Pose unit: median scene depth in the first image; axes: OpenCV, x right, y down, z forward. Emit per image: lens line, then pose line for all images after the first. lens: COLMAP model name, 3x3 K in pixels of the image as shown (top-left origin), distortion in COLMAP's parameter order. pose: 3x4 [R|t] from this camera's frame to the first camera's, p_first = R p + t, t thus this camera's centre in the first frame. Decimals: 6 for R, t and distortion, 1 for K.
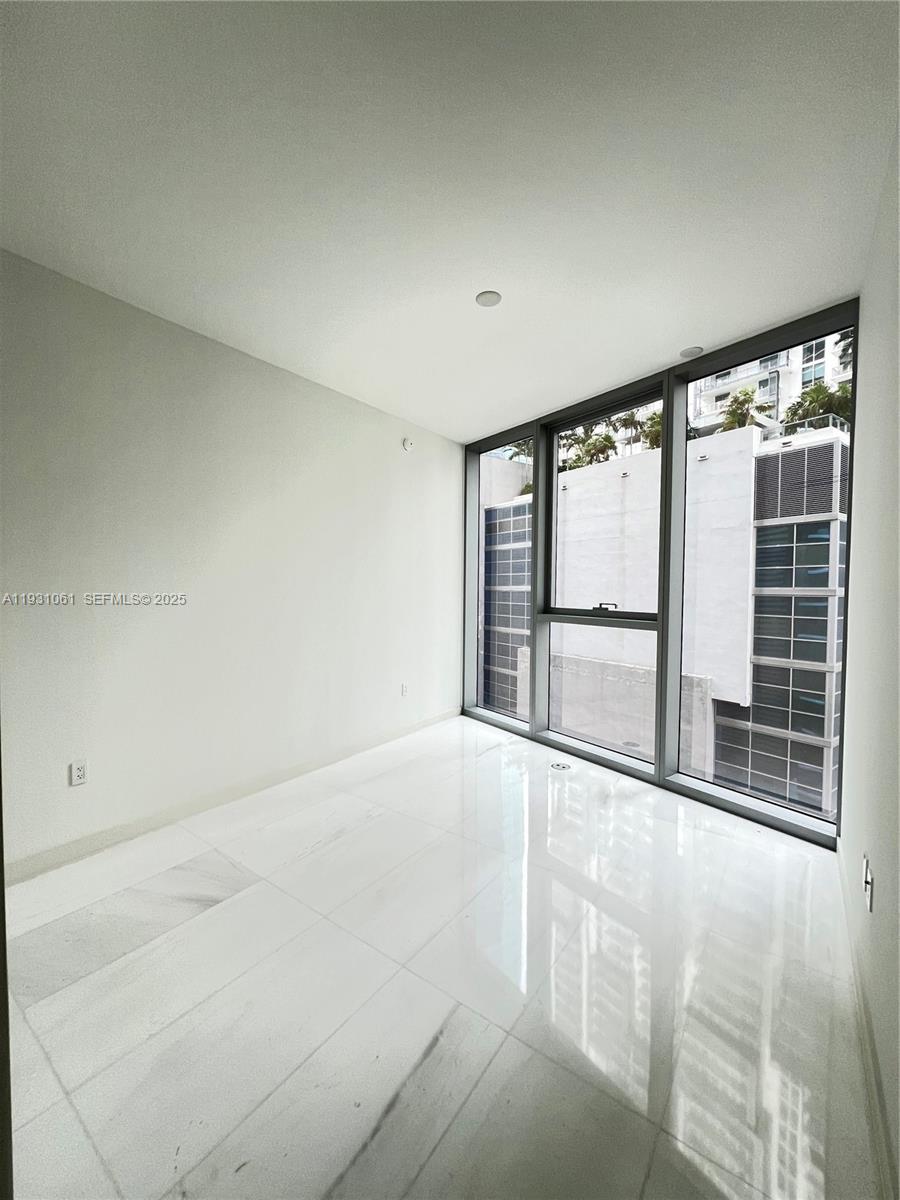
lens RADIAL K [[478.6, 0, 450.0], [0, 478.6, 600.0], [0, 0, 1]] dist [-0.006598, -0.000226]
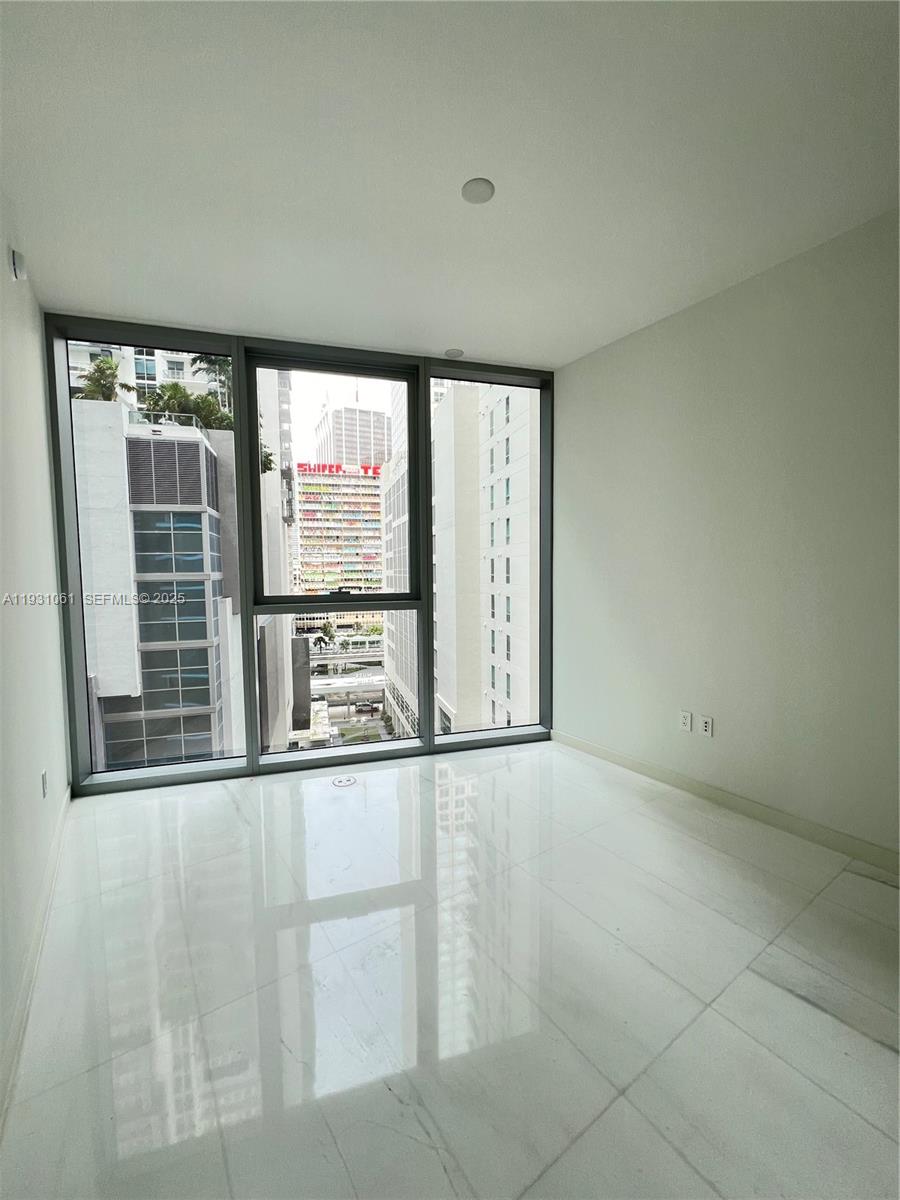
lens RADIAL K [[478.6, 0, 450.0], [0, 478.6, 600.0], [0, 0, 1]] dist [-0.006598, -0.000226]
pose [[0.338680, -0.066773, 0.938529, -0.455206], [0.040266, 0.997593, 0.056444, -0.010820], [-0.940040, 0.018675, 0.340554, 0.511837]]
